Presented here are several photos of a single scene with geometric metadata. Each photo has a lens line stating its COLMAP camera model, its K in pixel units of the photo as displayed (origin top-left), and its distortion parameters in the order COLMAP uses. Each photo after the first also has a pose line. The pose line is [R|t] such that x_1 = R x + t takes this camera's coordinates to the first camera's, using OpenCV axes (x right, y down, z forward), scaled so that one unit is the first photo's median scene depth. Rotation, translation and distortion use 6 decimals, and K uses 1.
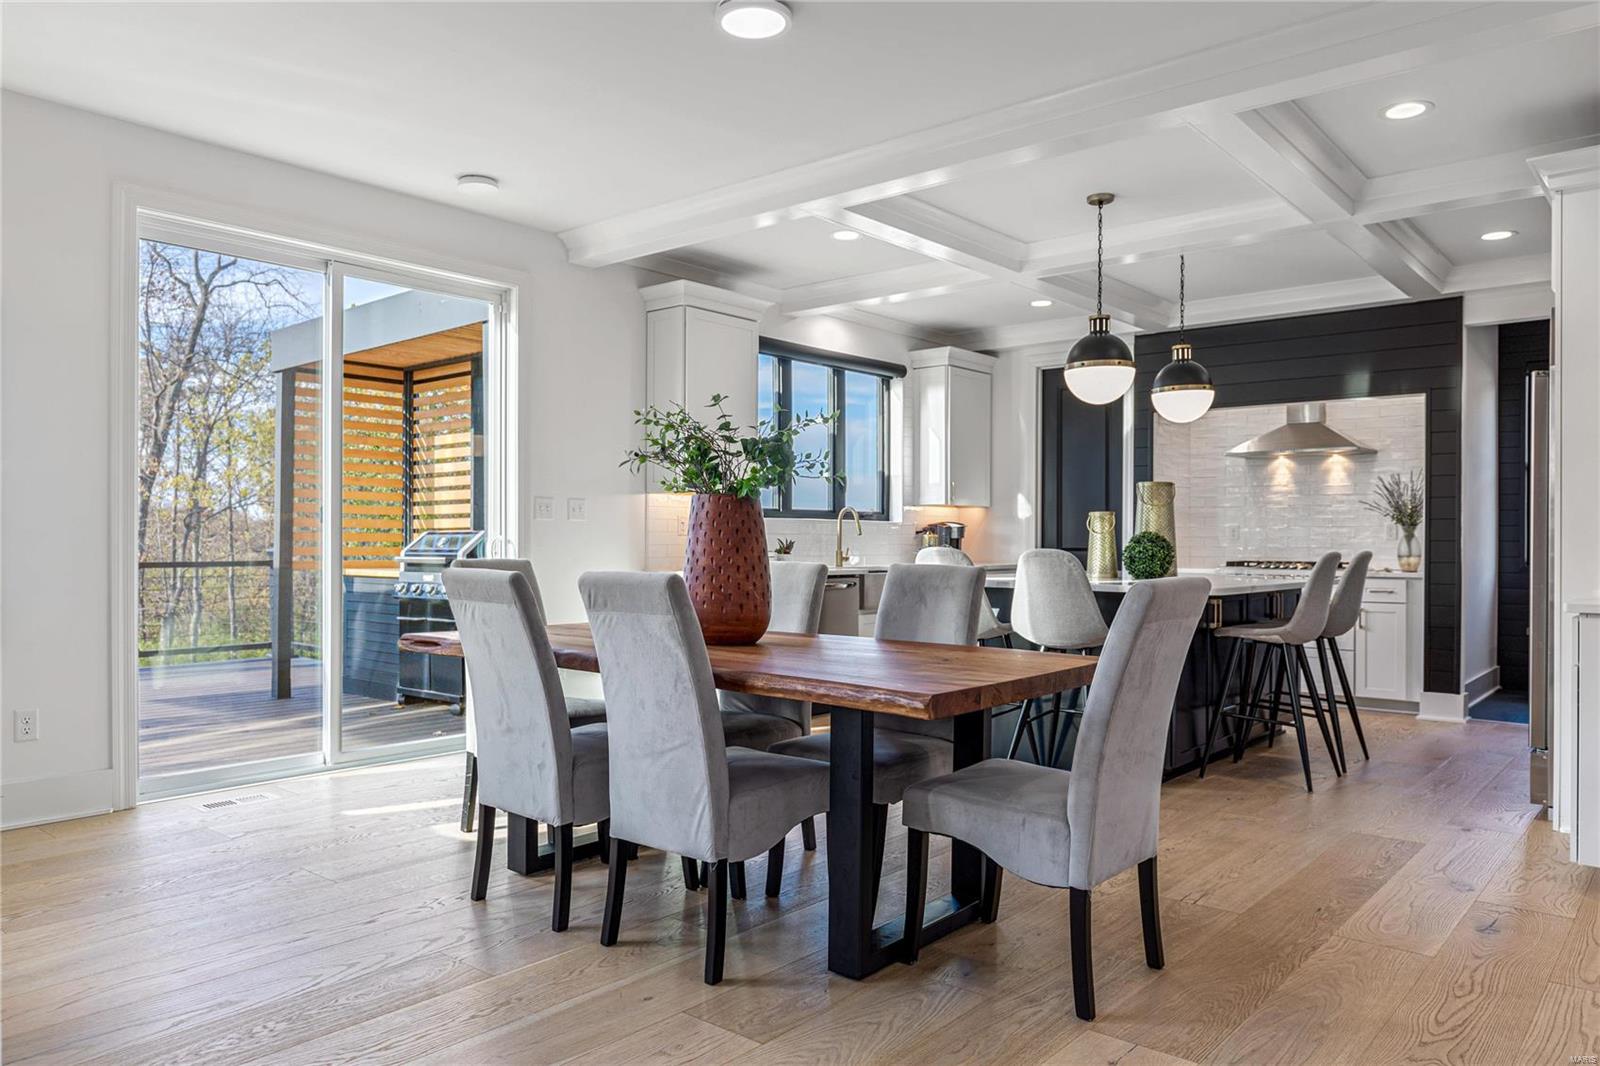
lens RADIAL K [[1091.4, 0, 798.2], [0, 1091.4, 540.8], [0, 0, 1]] dist [0.004357, -0.006310]
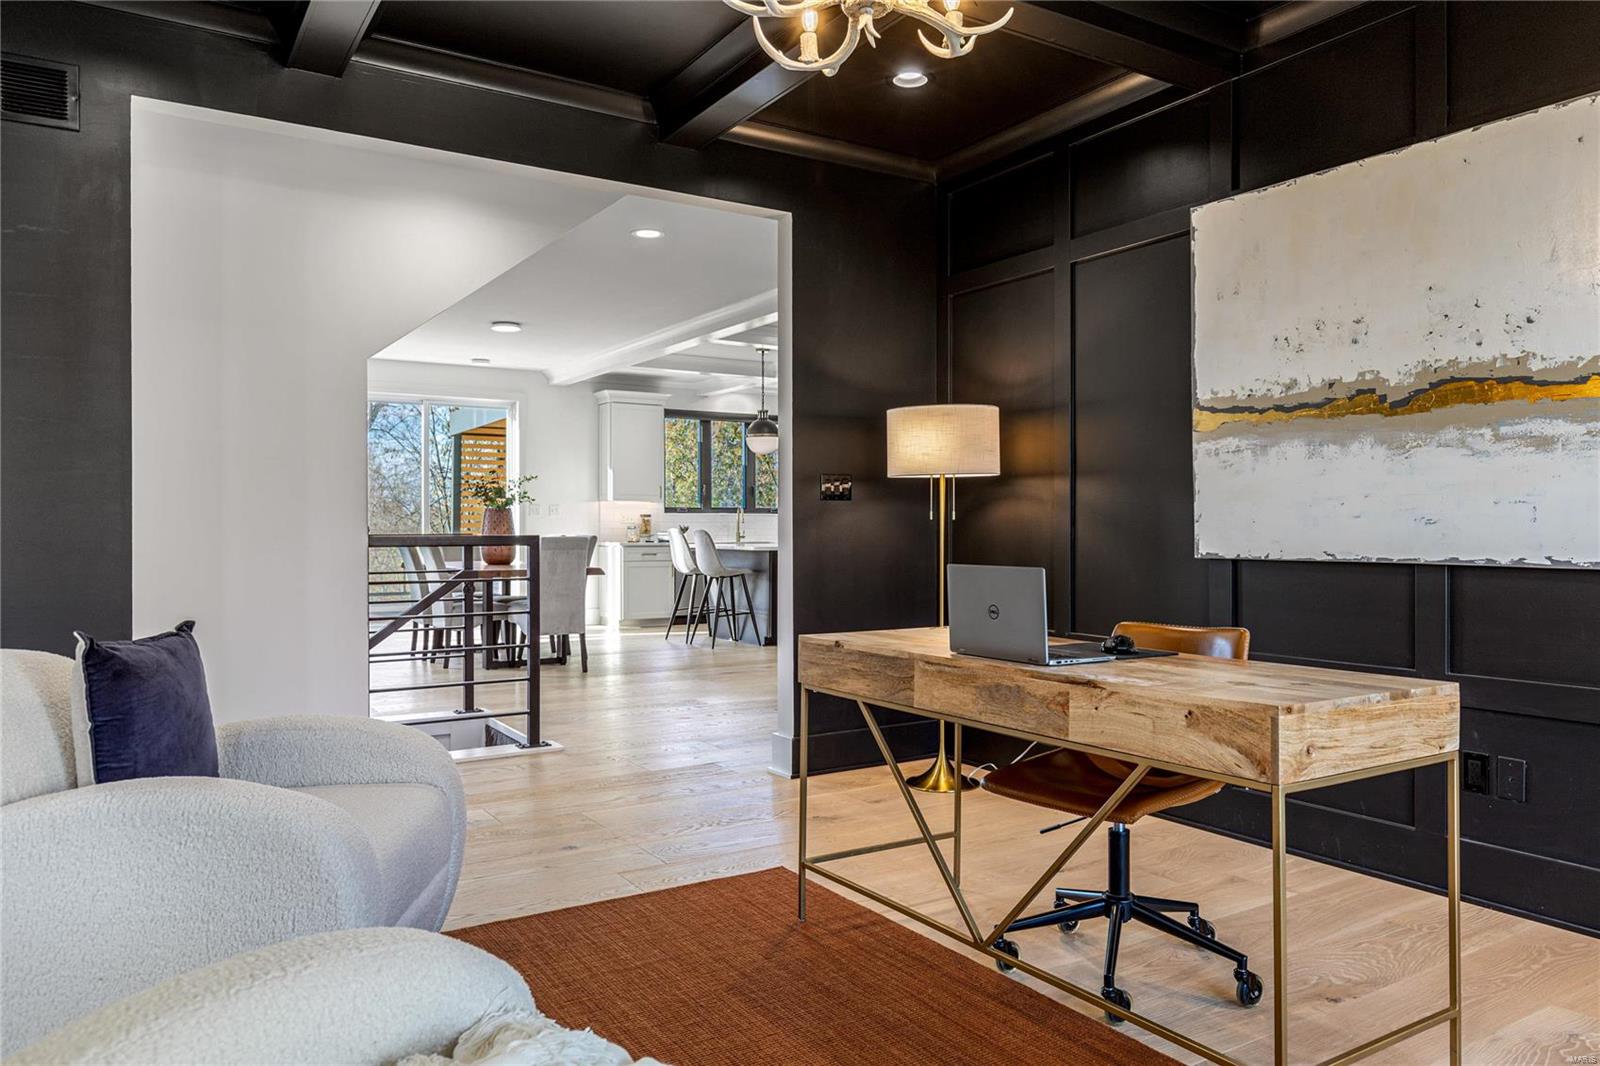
lens RADIAL K [[1091.4, 0, 805.2], [0, 1091.4, 530.3], [0, 0, 1]] dist [0.004357, -0.006310]
pose [[0.956360, -0.004327, -0.292161, 0.642666], [0.004471, 0.999990, -0.000175, 0.007295], [0.292158, -0.001139, 0.956369, -0.596763]]
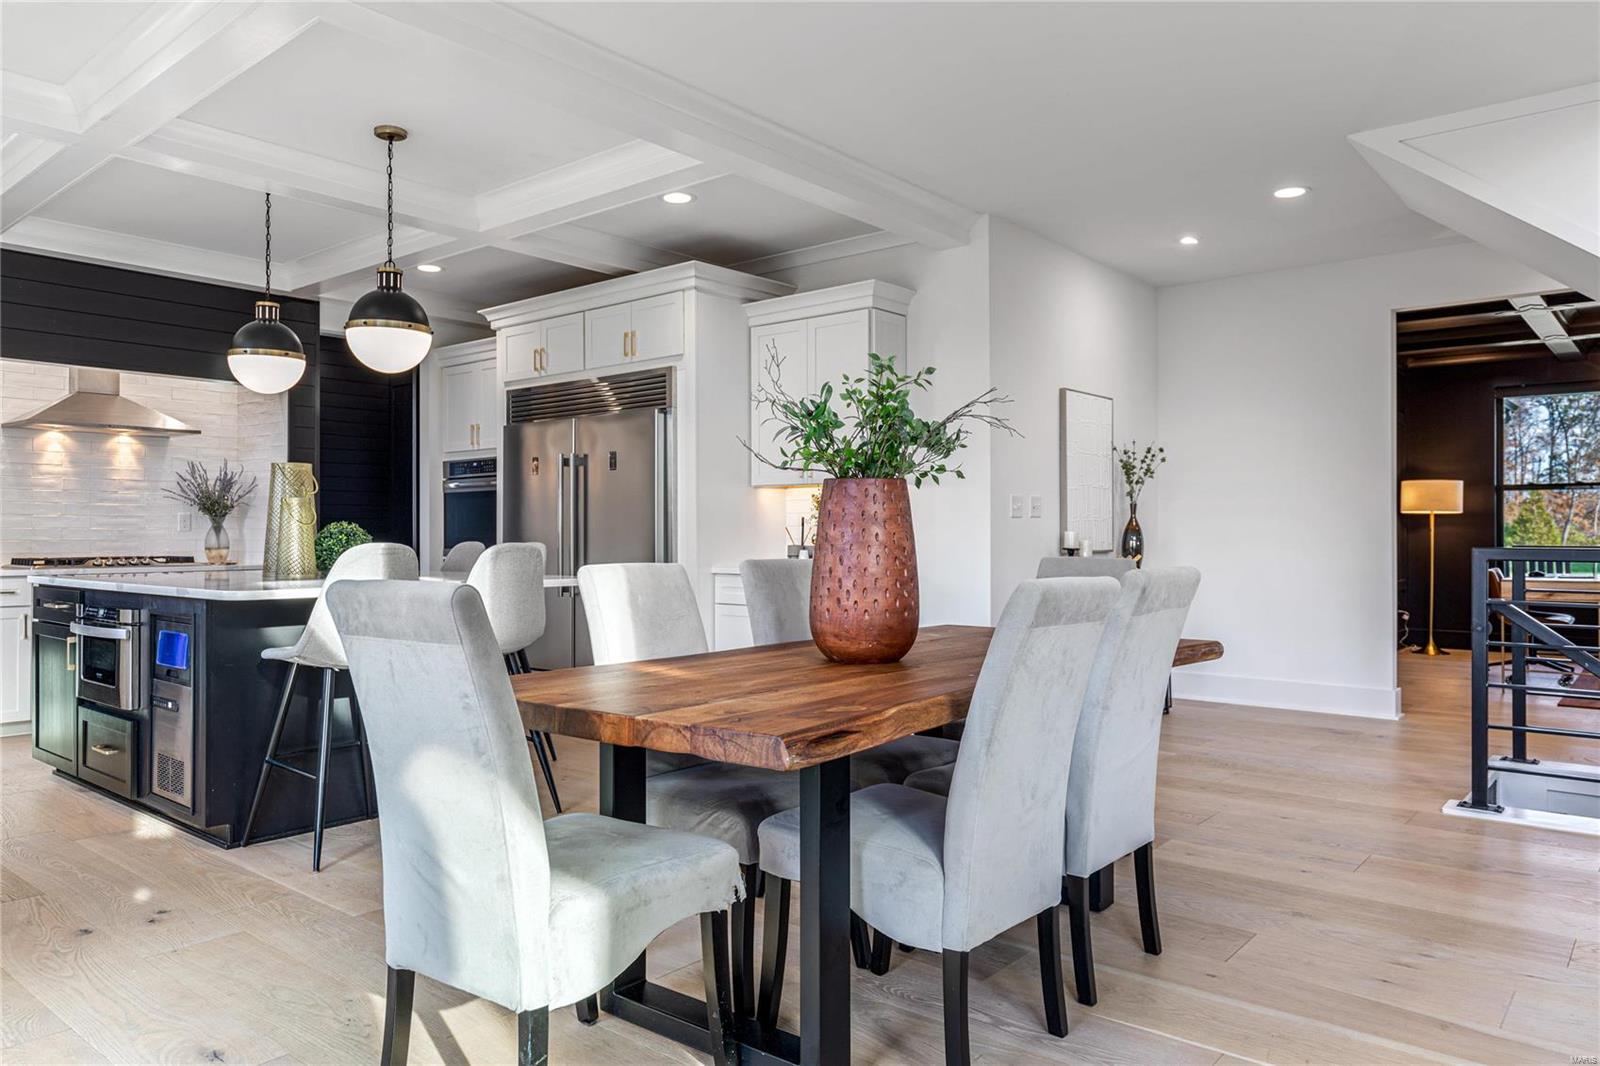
lens RADIAL K [[1091.4, 0, 791.7], [0, 1091.4, 531.3], [0, 0, 1]] dist [0.004357, -0.006310]
pose [[-0.010737, -0.001847, 0.999941, -0.404016], [0.001130, 0.999998, 0.001860, -0.001981], [-0.999942, 0.001150, -0.010735, 0.486320]]
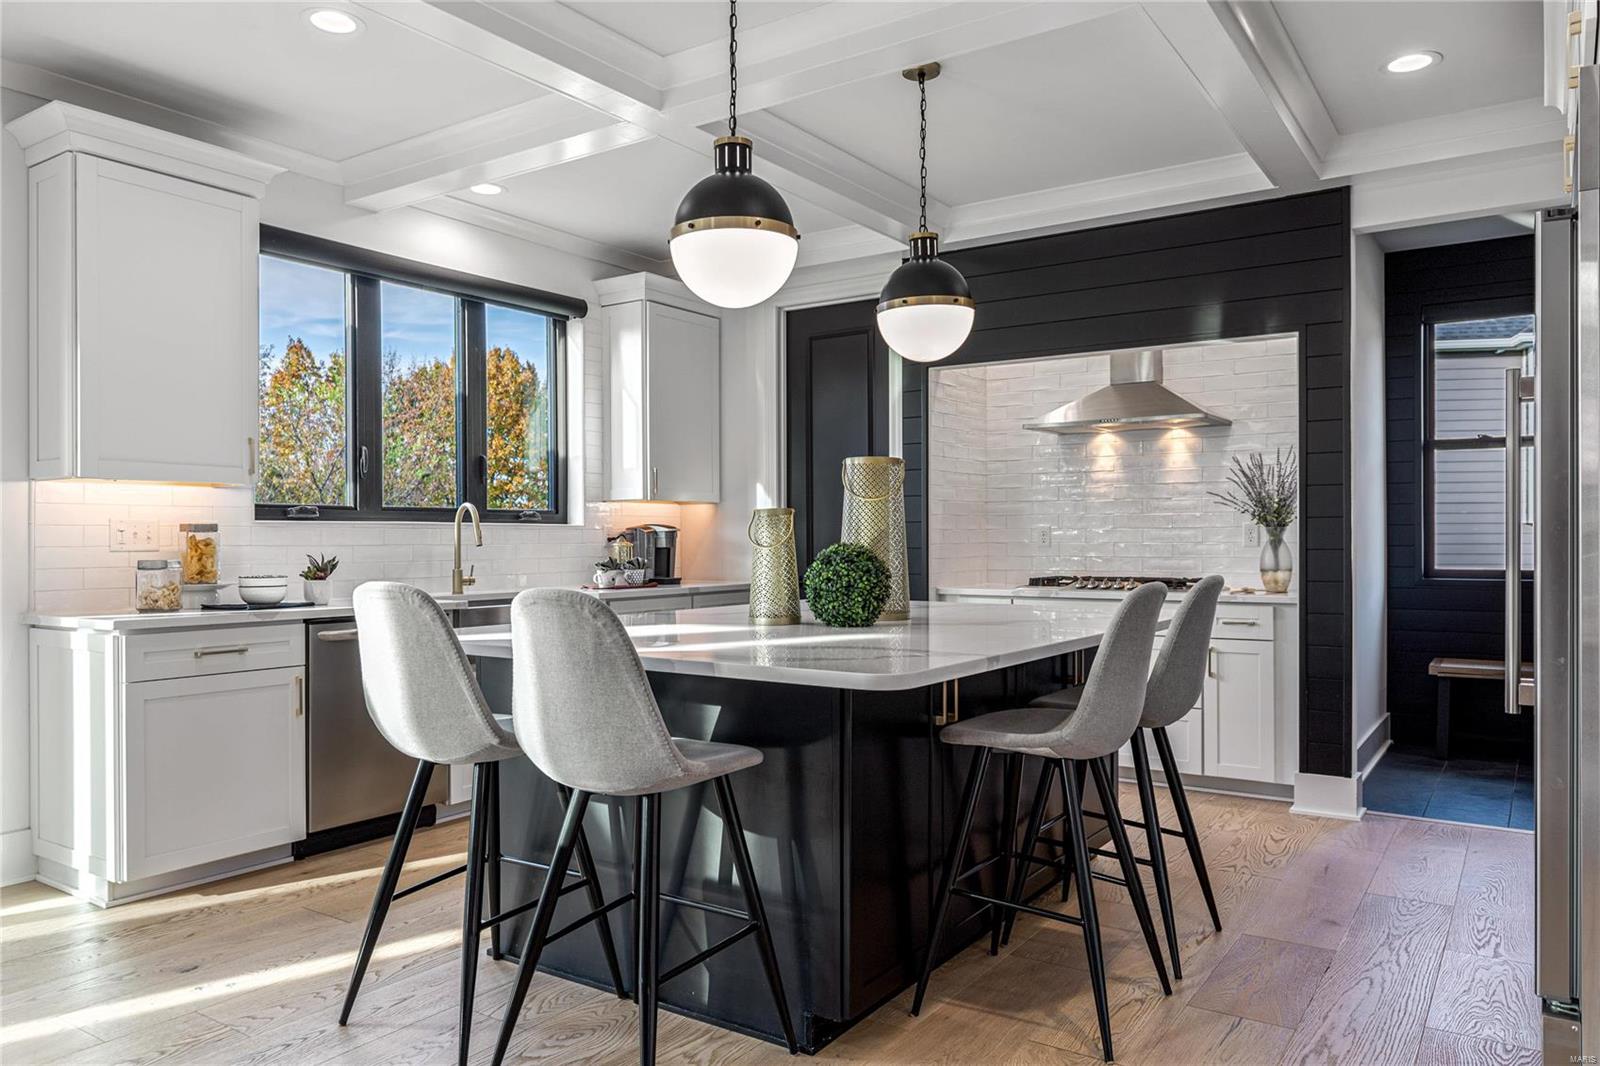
lens RADIAL K [[1091.4, 0, 795.3], [0, 1091.4, 538.8], [0, 0, 1]] dist [0.004357, -0.006310]
pose [[0.994455, -0.007992, 0.104860, 0.174046], [0.008105, 0.999967, -0.000648, -0.007729], [-0.104851, 0.001495, 0.994487, 0.325732]]
